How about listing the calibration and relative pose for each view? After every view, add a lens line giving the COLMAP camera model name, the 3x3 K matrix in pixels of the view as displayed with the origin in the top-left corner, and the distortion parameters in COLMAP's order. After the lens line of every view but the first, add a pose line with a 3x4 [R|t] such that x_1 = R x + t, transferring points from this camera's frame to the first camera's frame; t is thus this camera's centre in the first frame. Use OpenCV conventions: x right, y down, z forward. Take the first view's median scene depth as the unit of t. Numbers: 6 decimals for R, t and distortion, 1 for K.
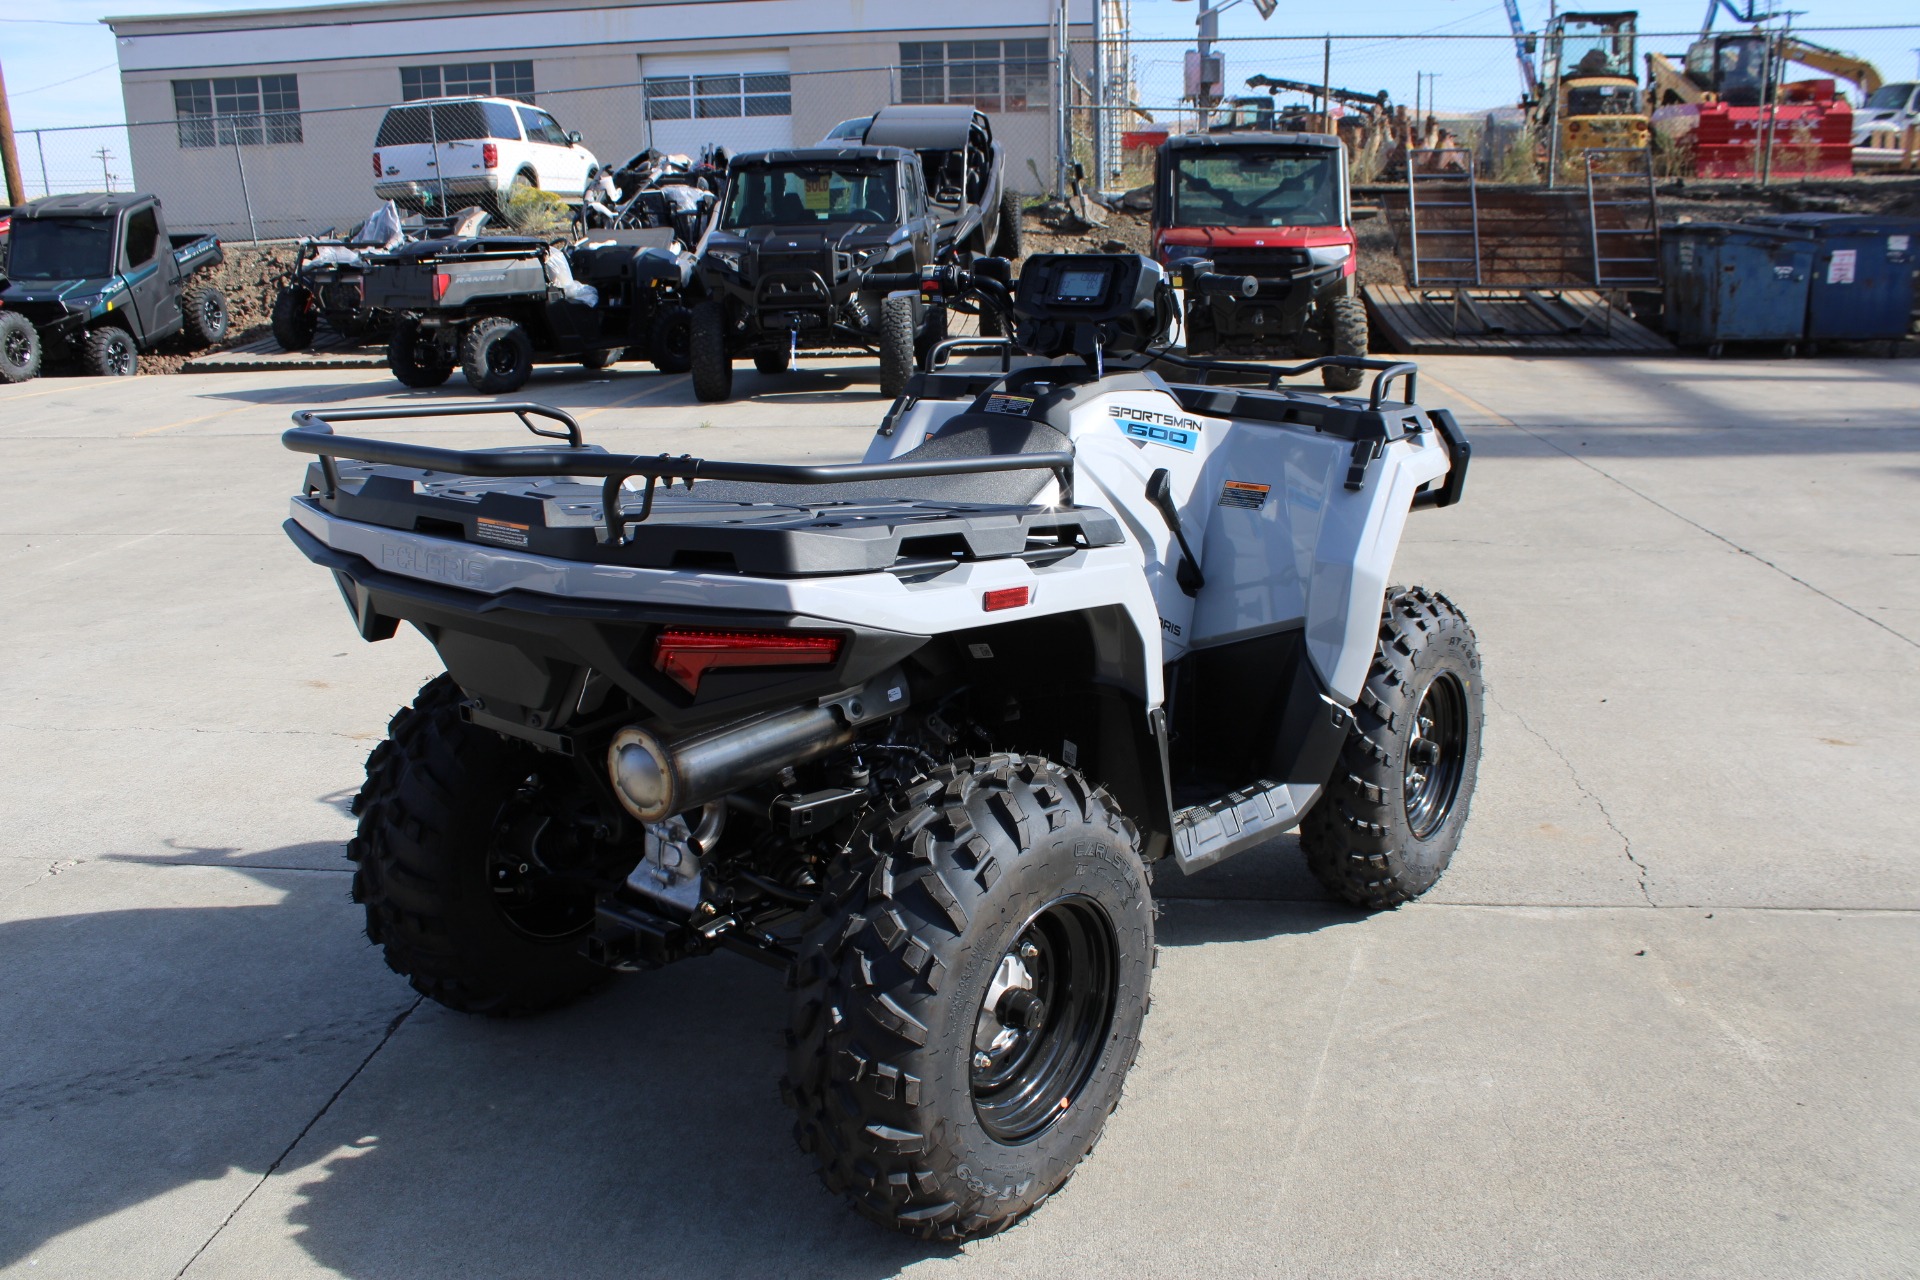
lens RADIAL K [[1589.6, 0, 964.5], [0, 1589.6, 629.1], [0, 0, 1]] dist [-0.171260, 0.151854]
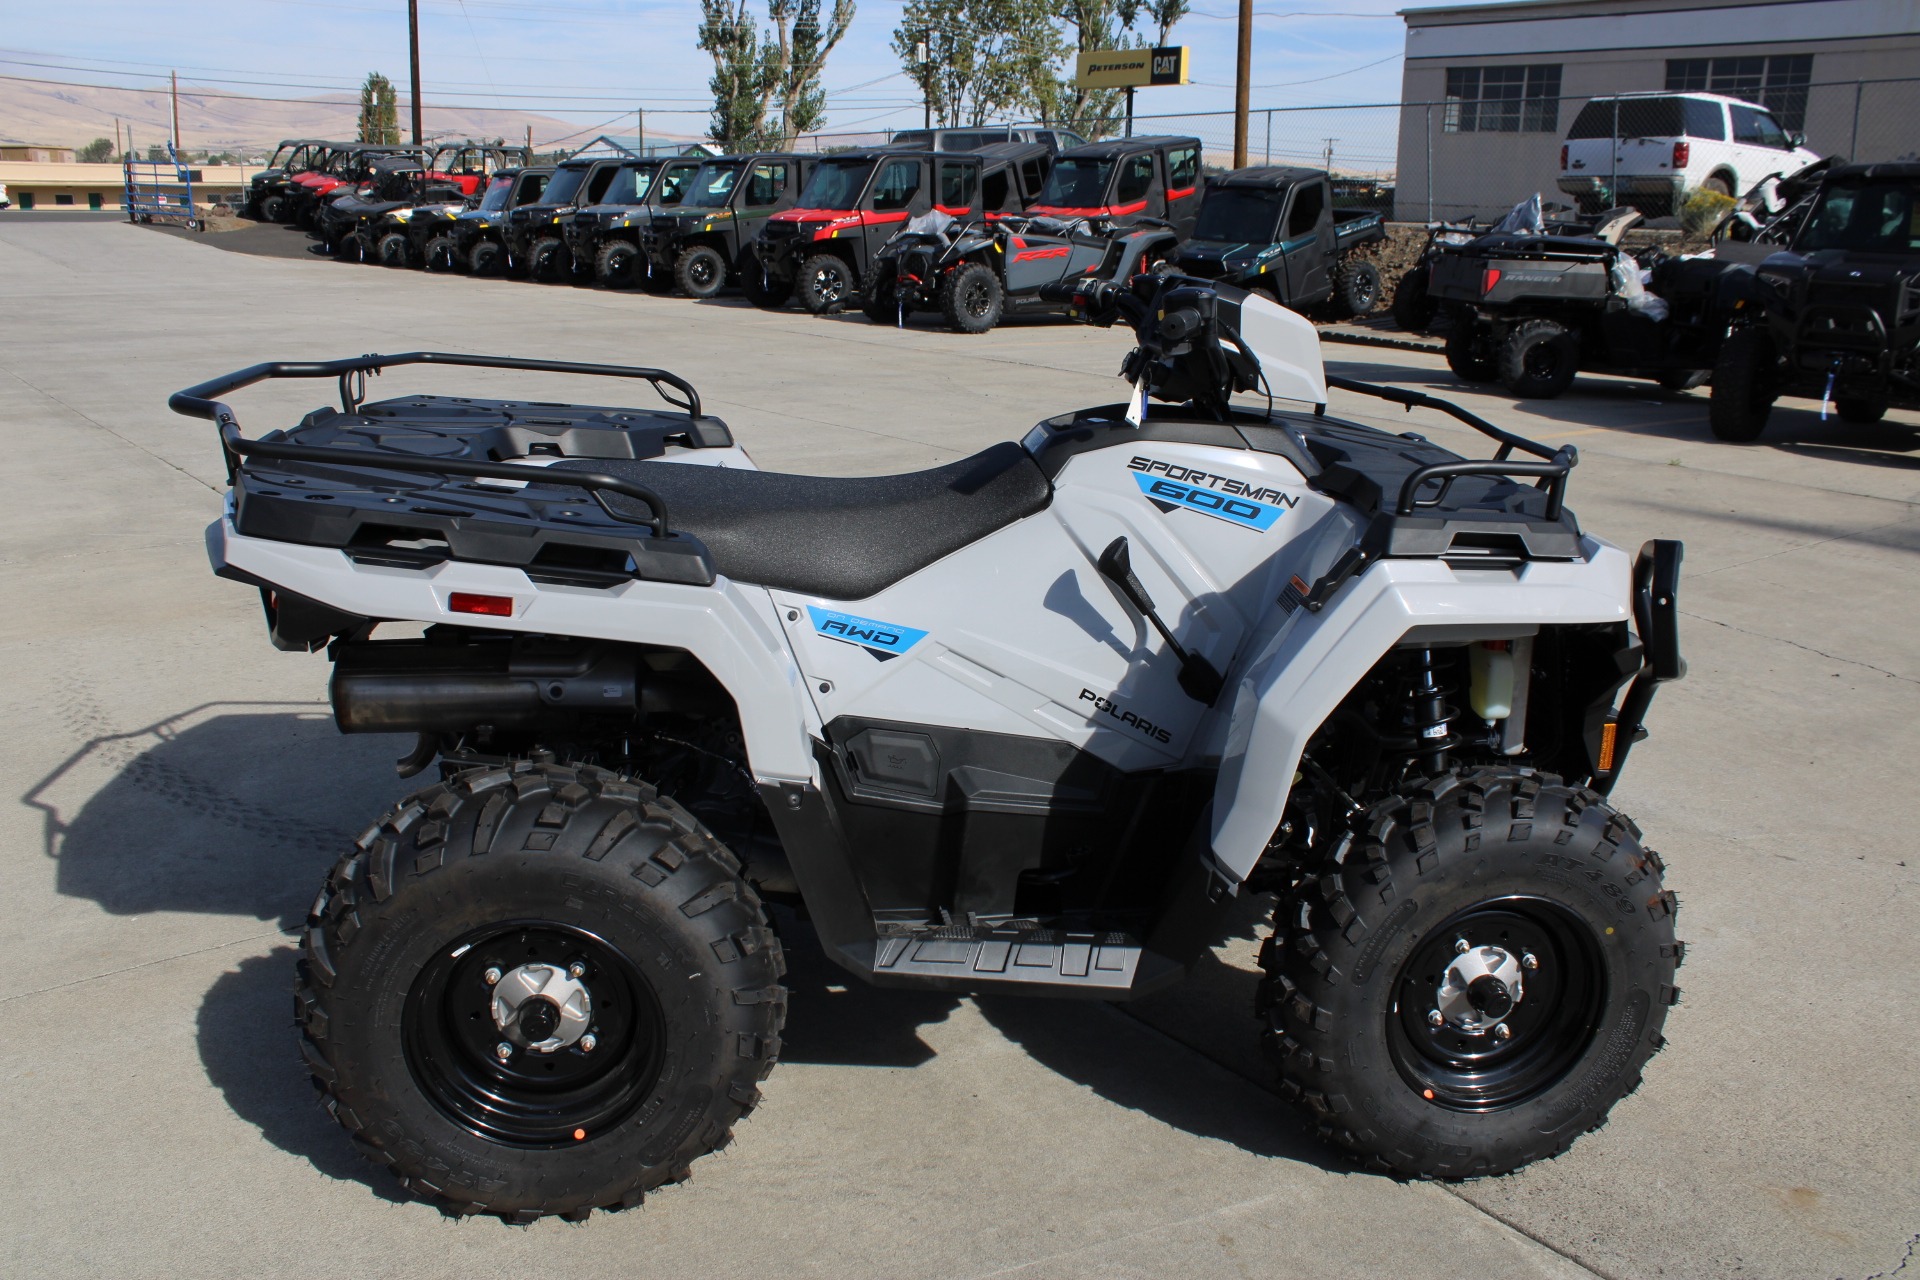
lens RADIAL K [[1589.6, 0, 964.5], [0, 1589.6, 629.1], [0, 0, 1]] dist [-0.171260, 0.151854]
pose [[0.708149, 0.220357, -0.670796, 0.096307], [-0.216726, 0.972027, 0.090517, -0.016893], [0.671978, 0.081279, 0.736097, 0.050353]]
